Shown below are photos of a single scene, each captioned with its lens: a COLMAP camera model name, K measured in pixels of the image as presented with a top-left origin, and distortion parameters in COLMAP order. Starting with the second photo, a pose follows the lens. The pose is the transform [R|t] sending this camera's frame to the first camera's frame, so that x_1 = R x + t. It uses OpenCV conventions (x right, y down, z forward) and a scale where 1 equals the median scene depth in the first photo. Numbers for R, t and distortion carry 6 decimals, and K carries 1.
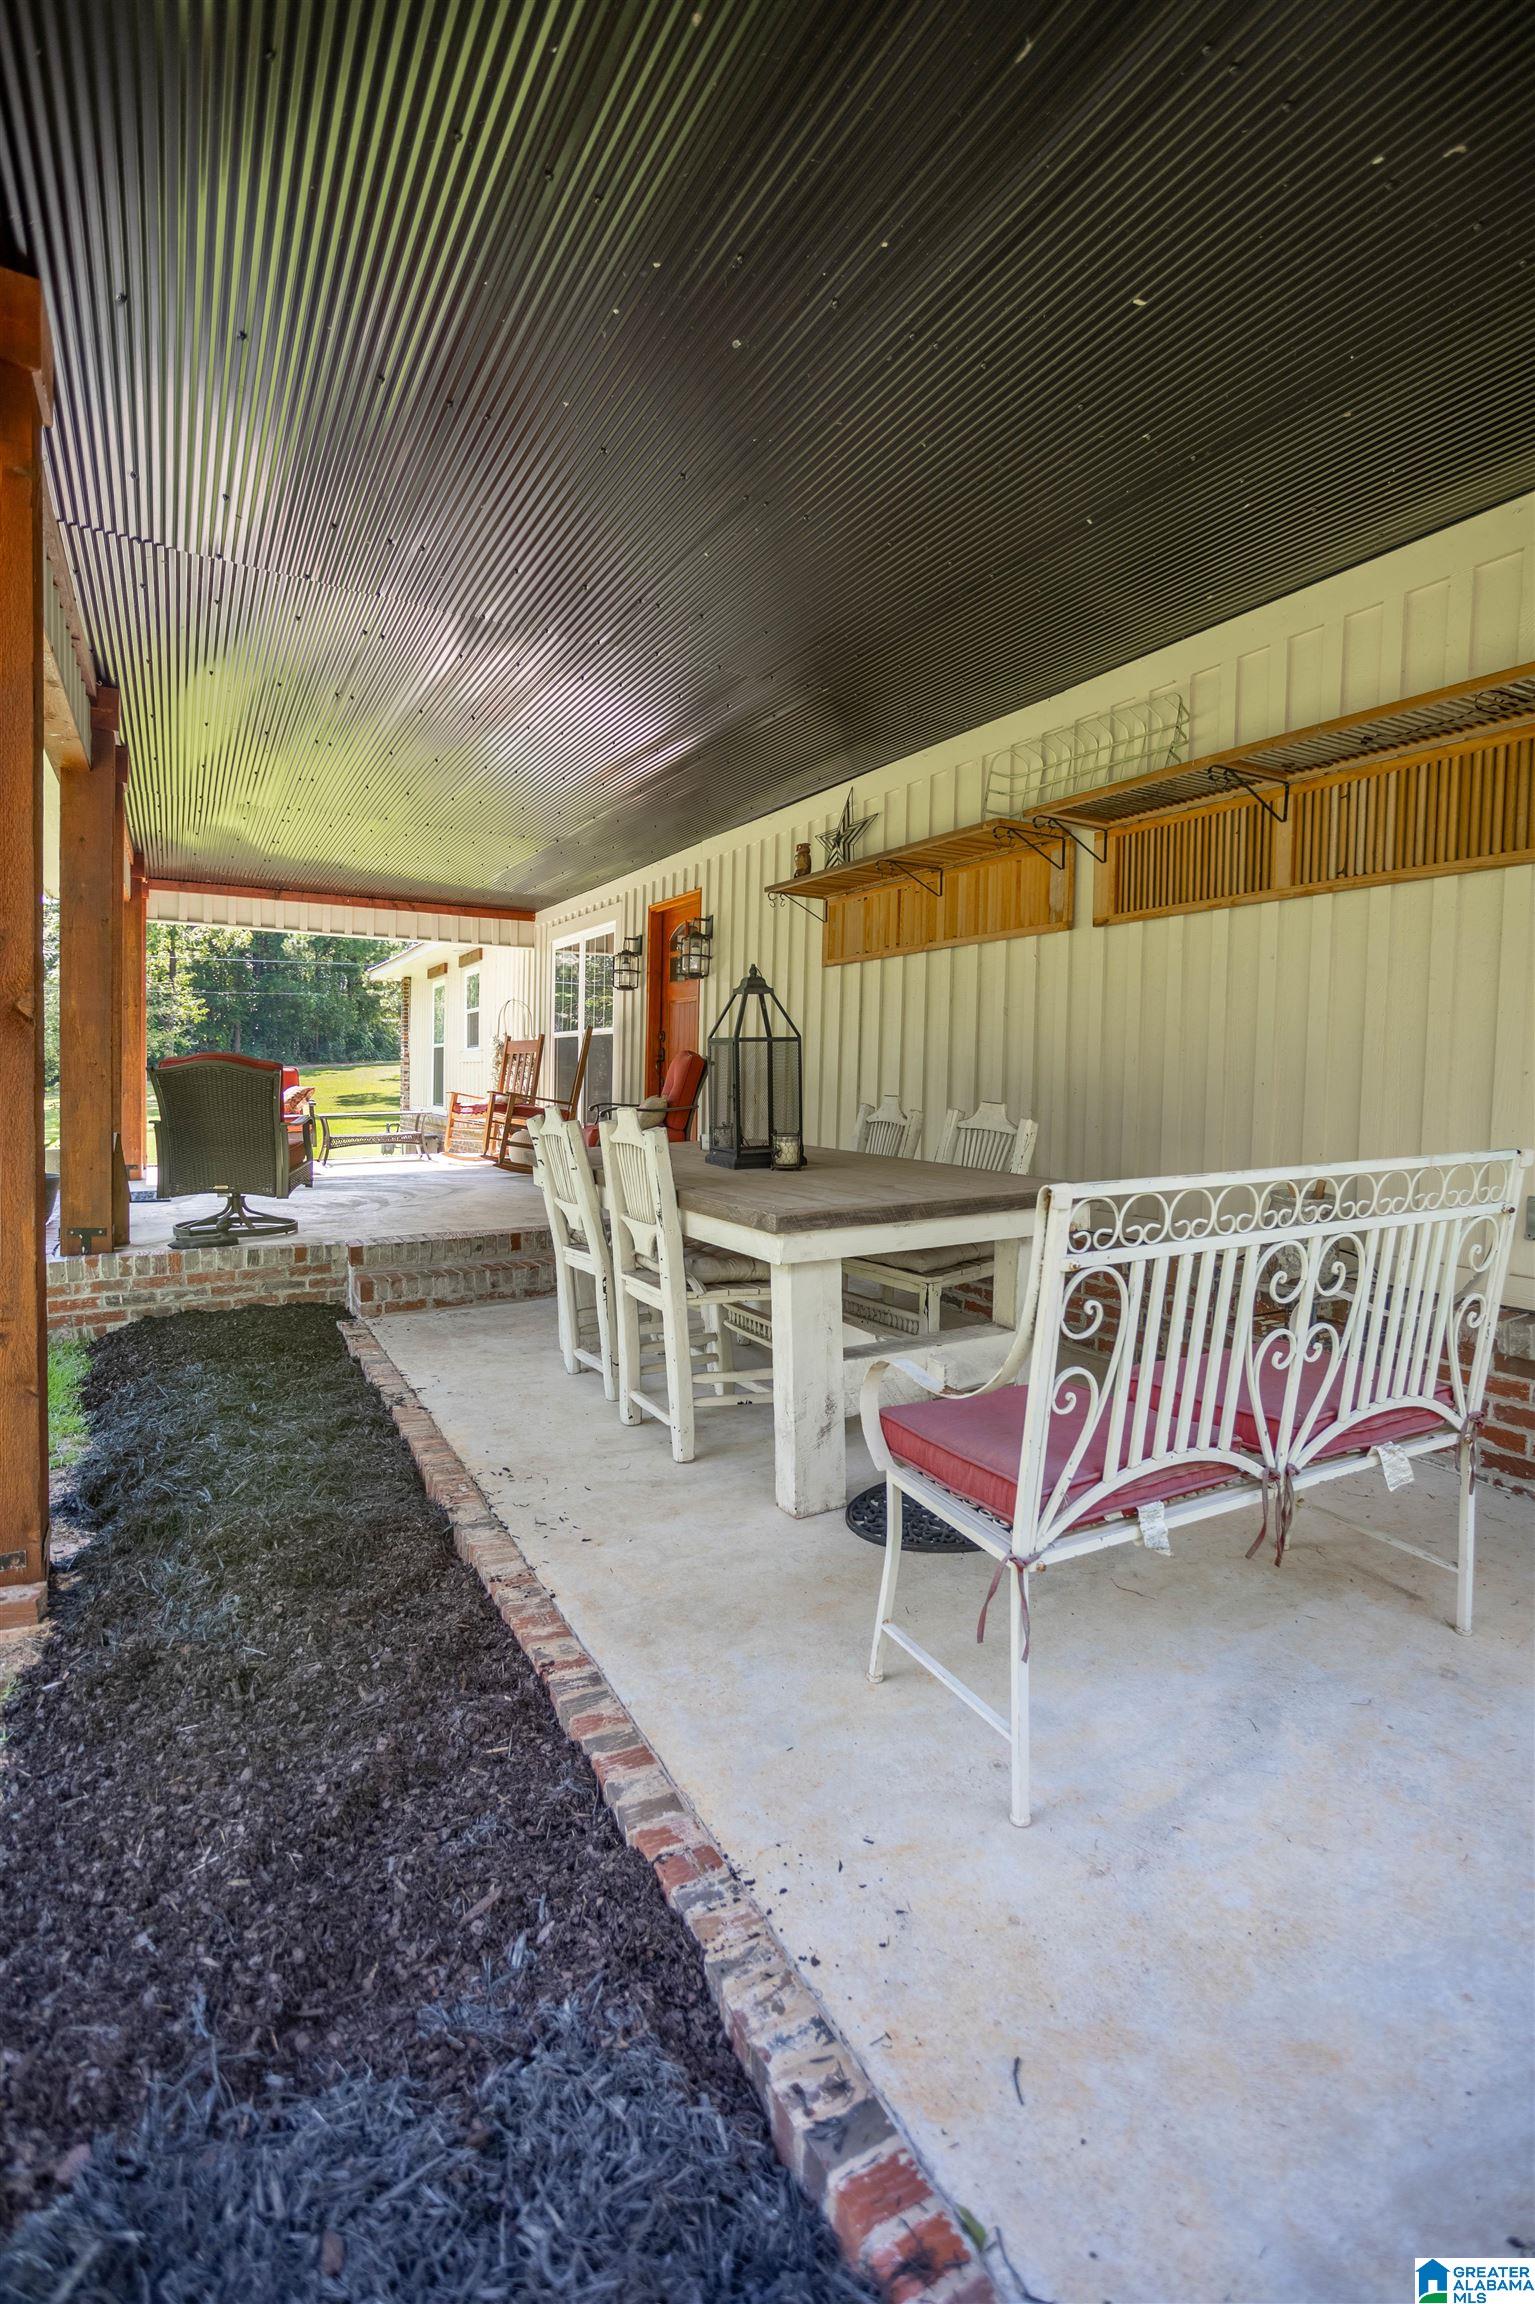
lens RADIAL K [[1095.4, 0, 764.3], [0, 1095.4, 1132.4], [0, 0, 1]] dist [-0.028093, 0.011208]
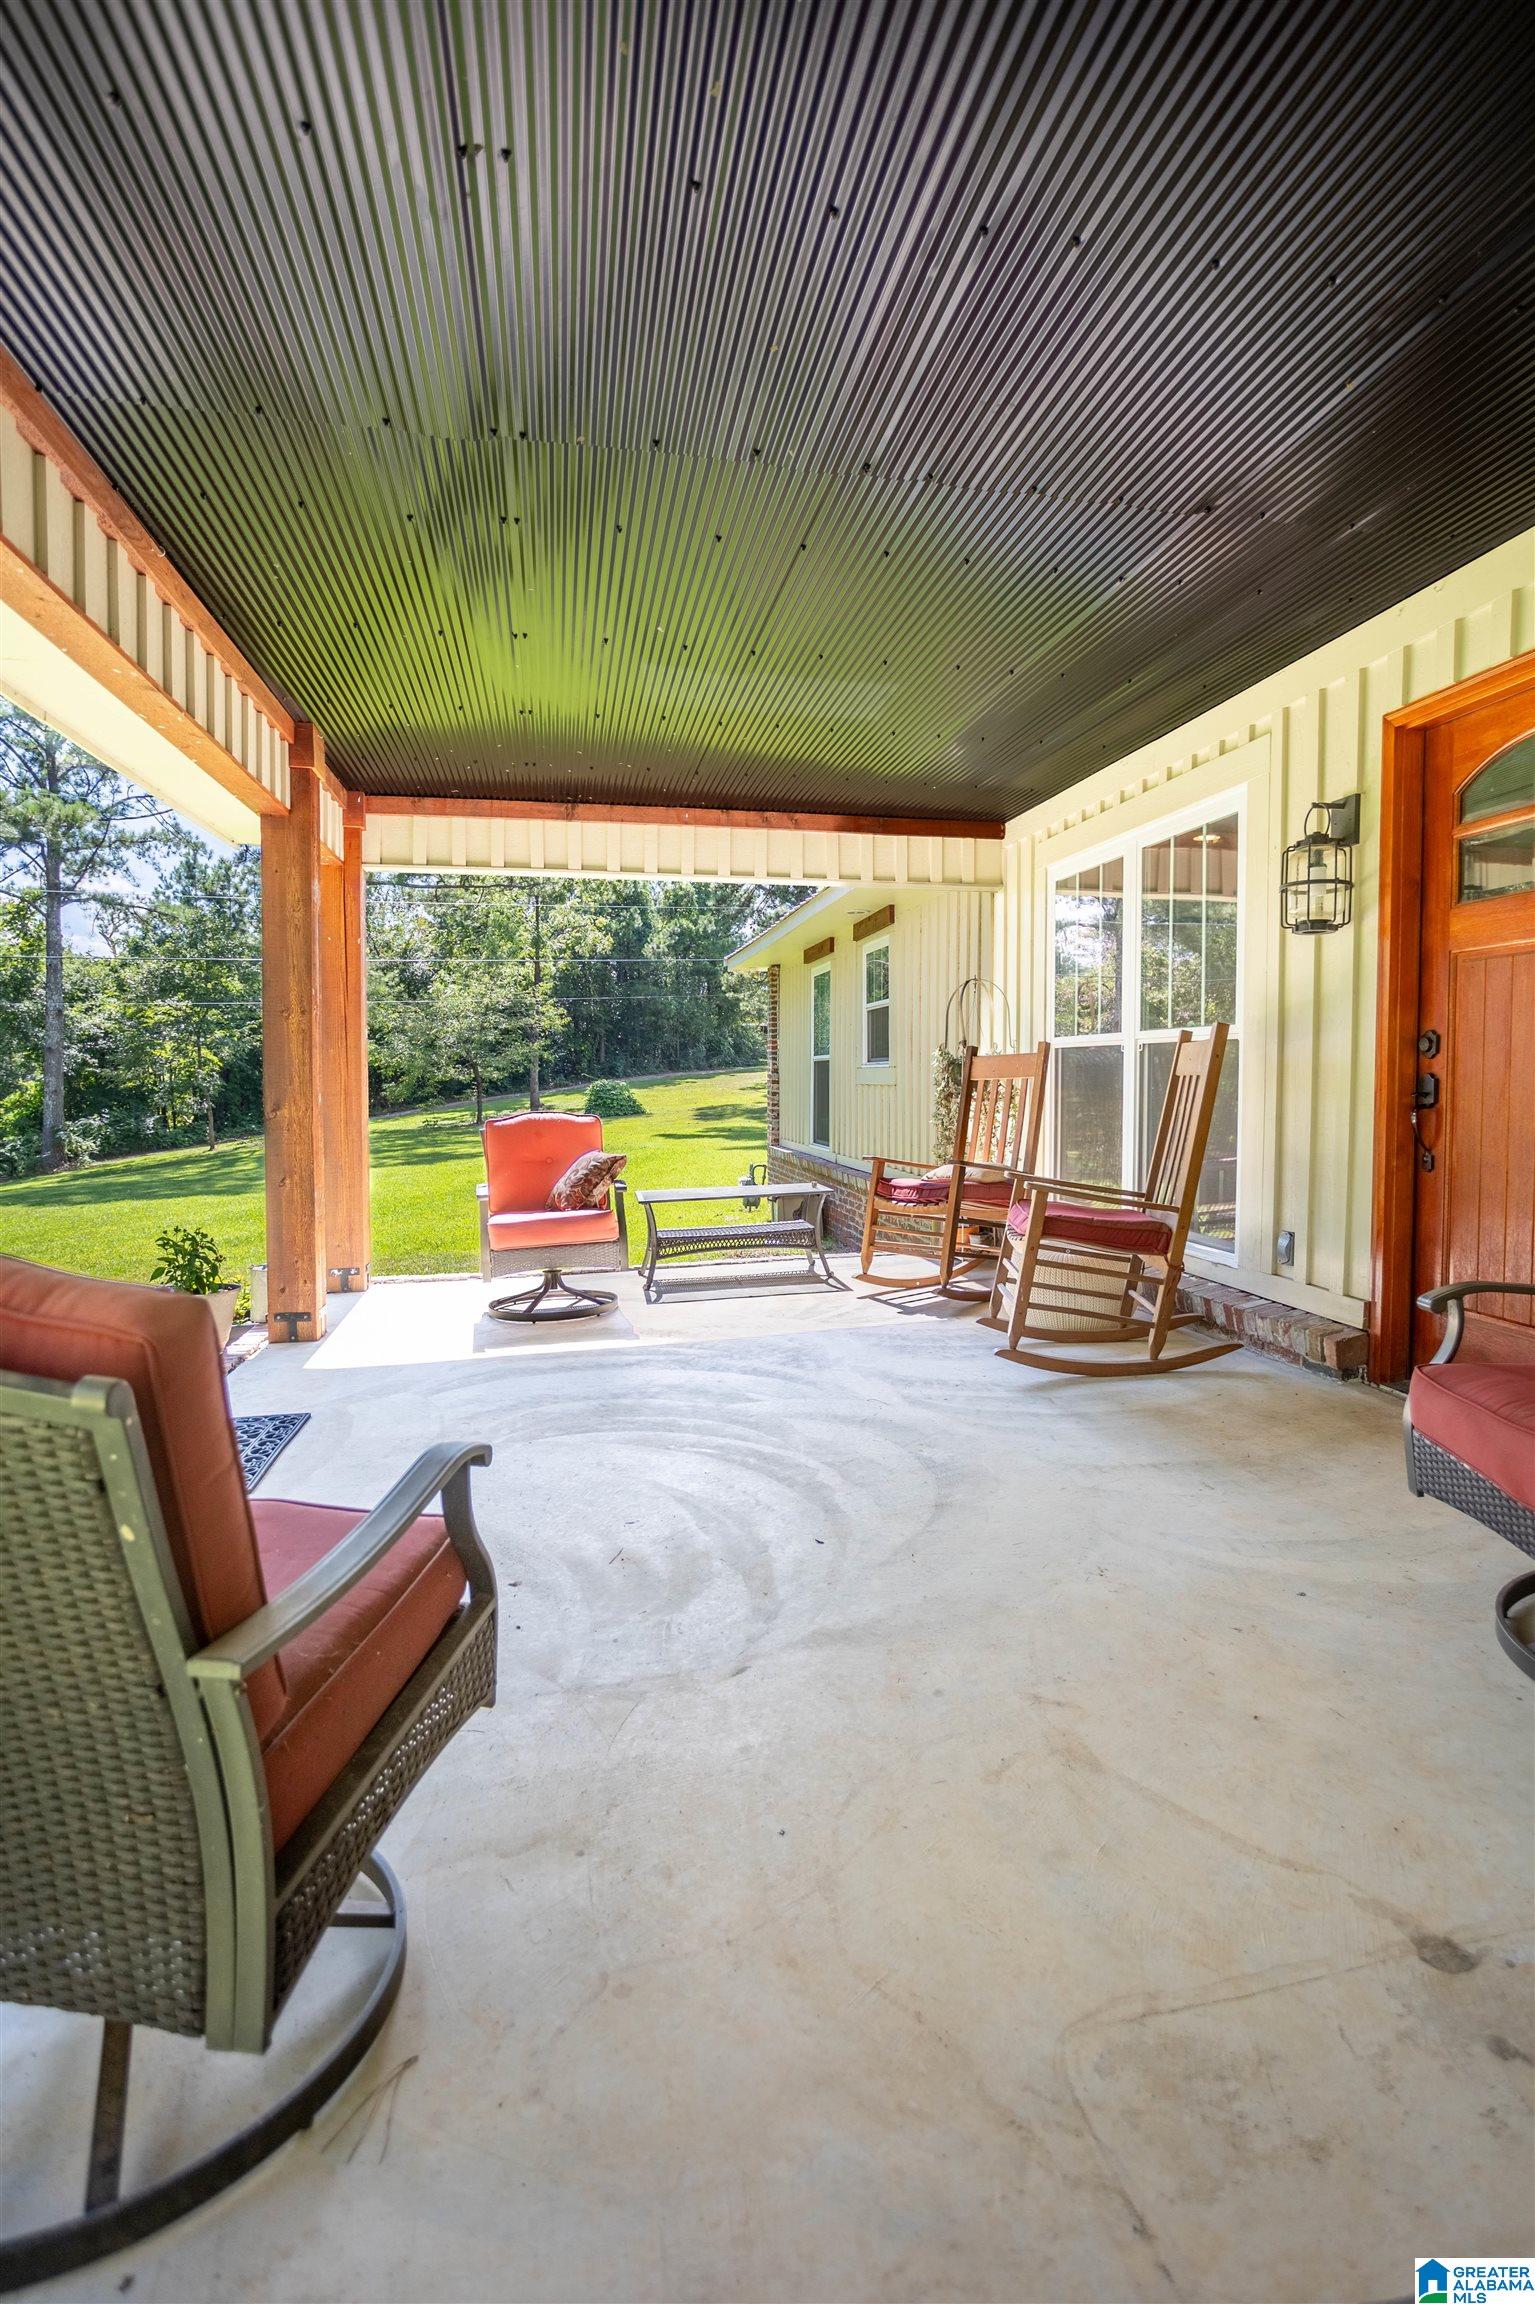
lens RADIAL K [[1095.4, 0, 777.1], [0, 1095.4, 1143.3], [0, 0, 1]] dist [-0.028093, 0.011208]
pose [[0.953968, -0.001833, -0.299901, -0.126410], [0.005645, 0.999914, 0.011847, -0.036605], [0.299854, -0.012994, 0.953897, 0.354920]]
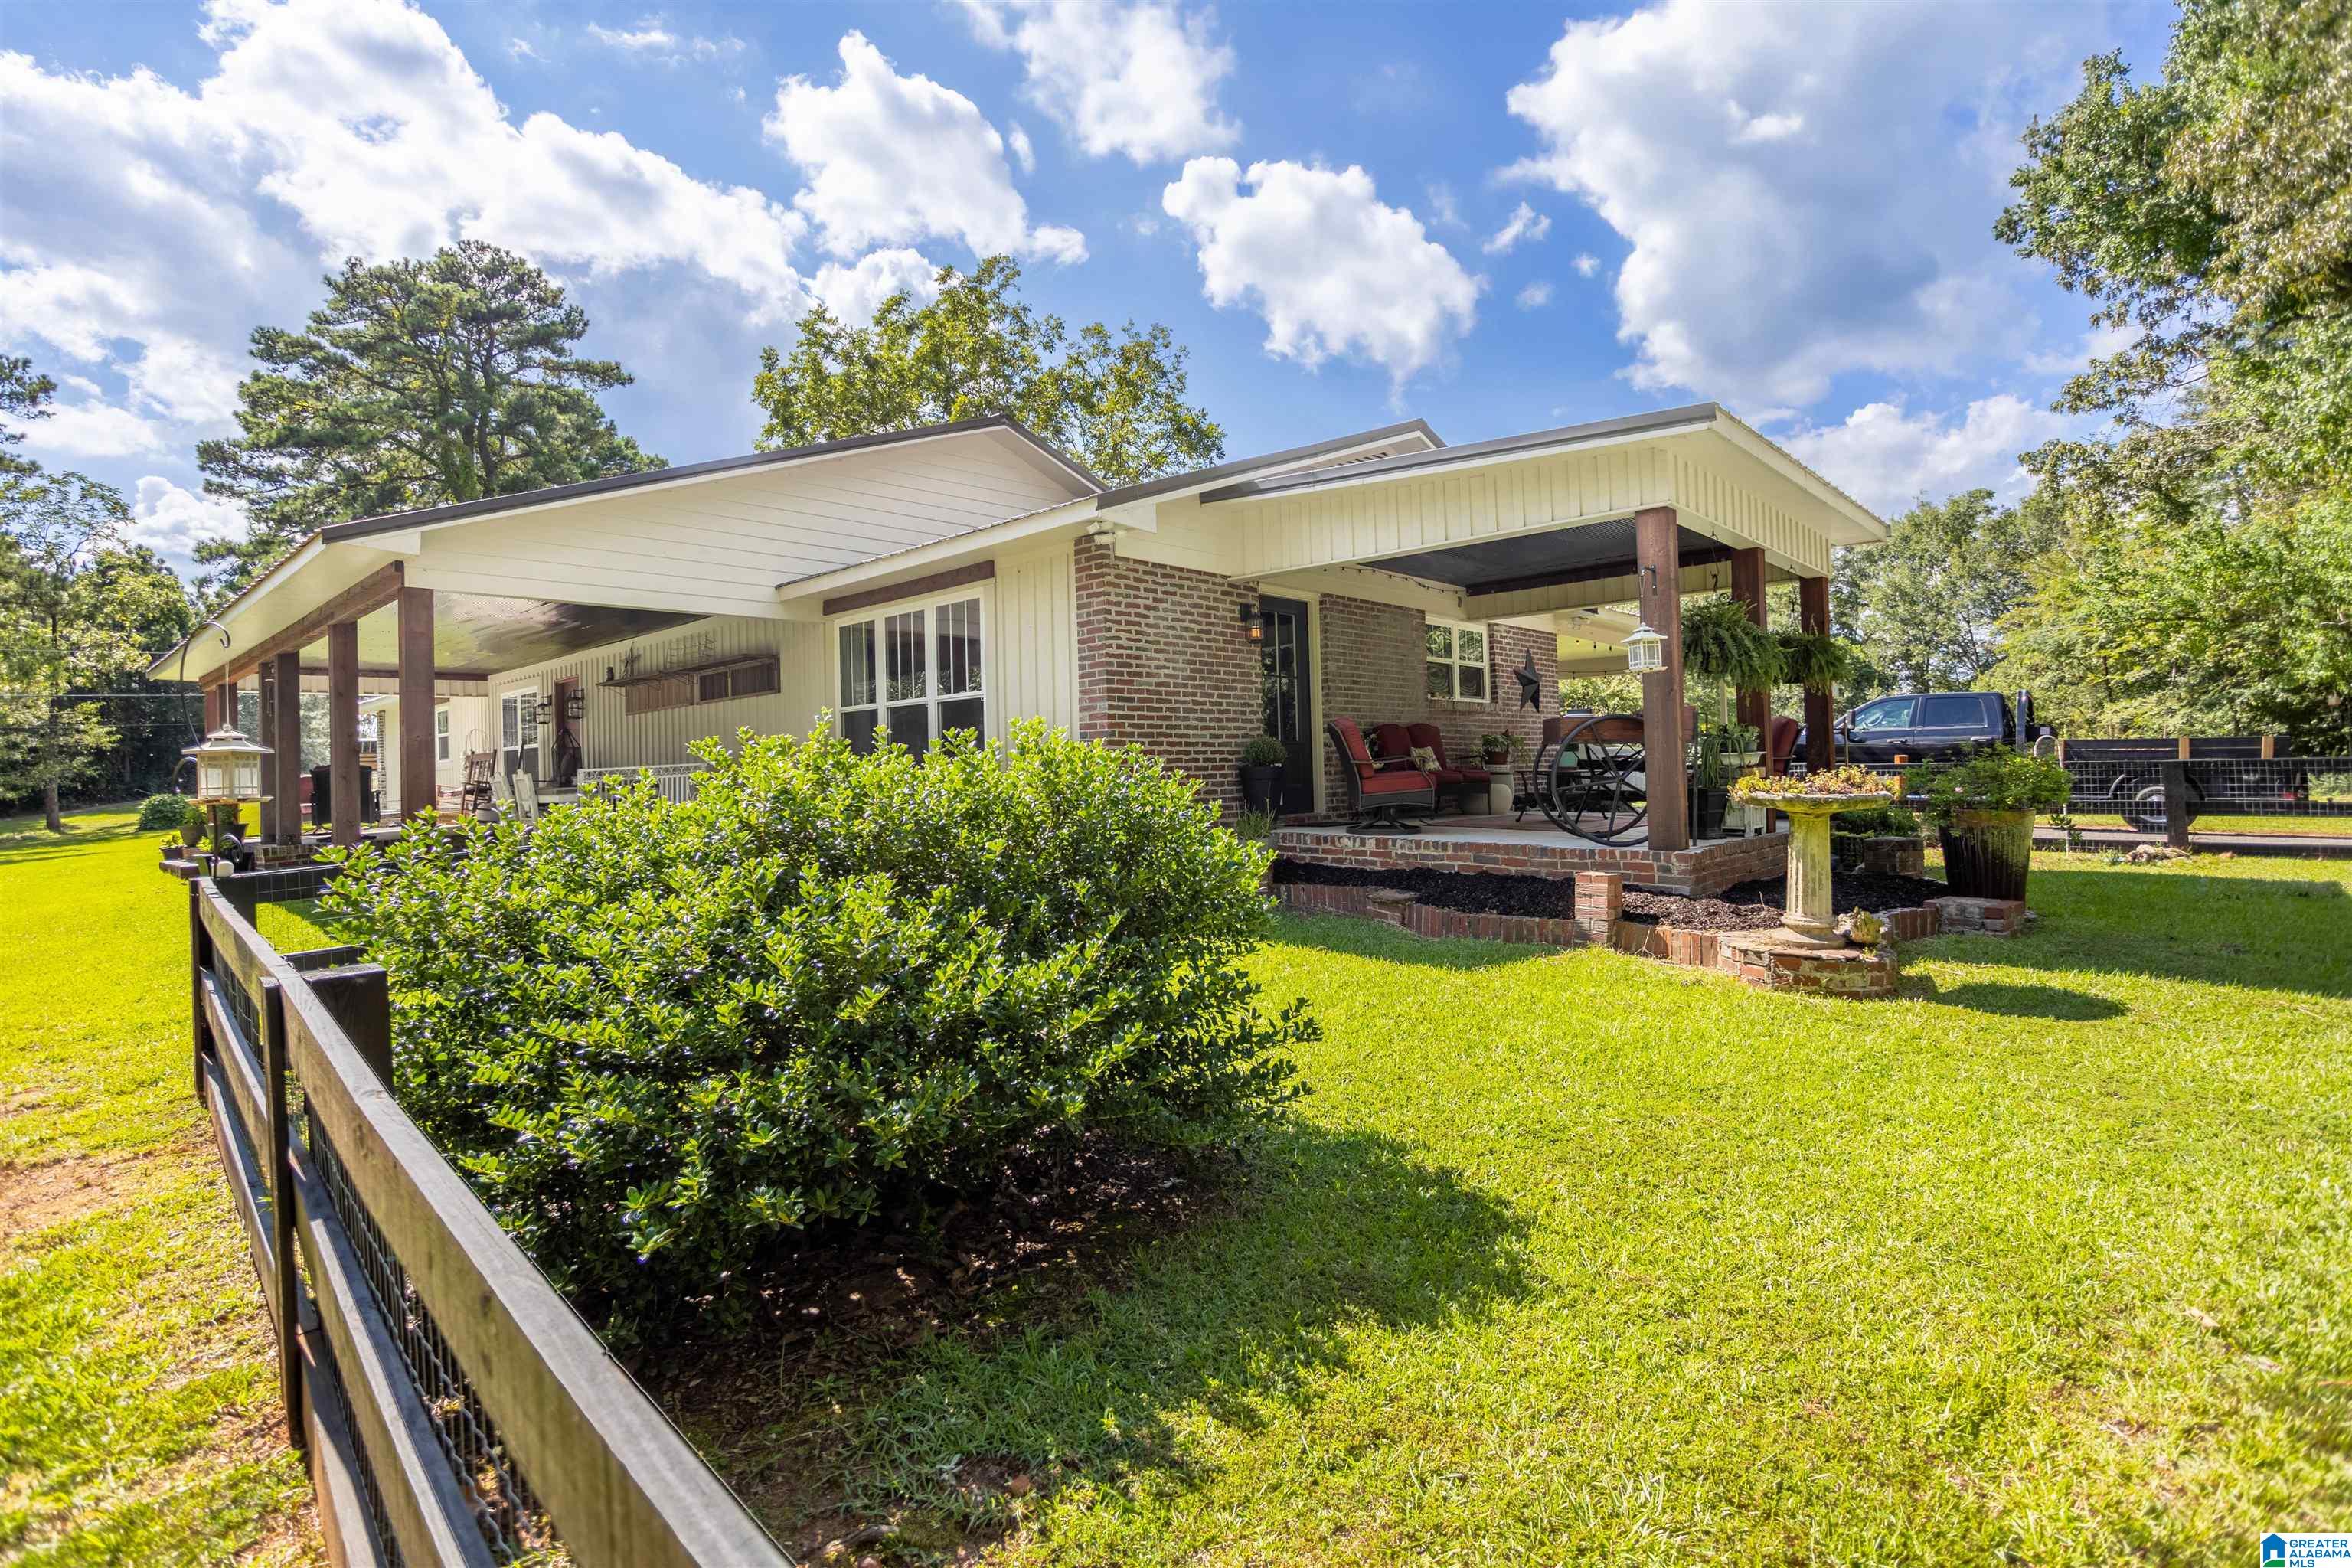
lens RADIAL K [[1118.2, 0, 1169.8], [0, 1118.2, 776.9], [0, 0, 1]] dist [-0.028093, 0.011208]
pose [[0.941177, -0.048315, 0.334442, 0.150726], [0.064966, 0.997134, -0.038776, 0.065032], [-0.331610, 0.058222, 0.941618, -0.709942]]
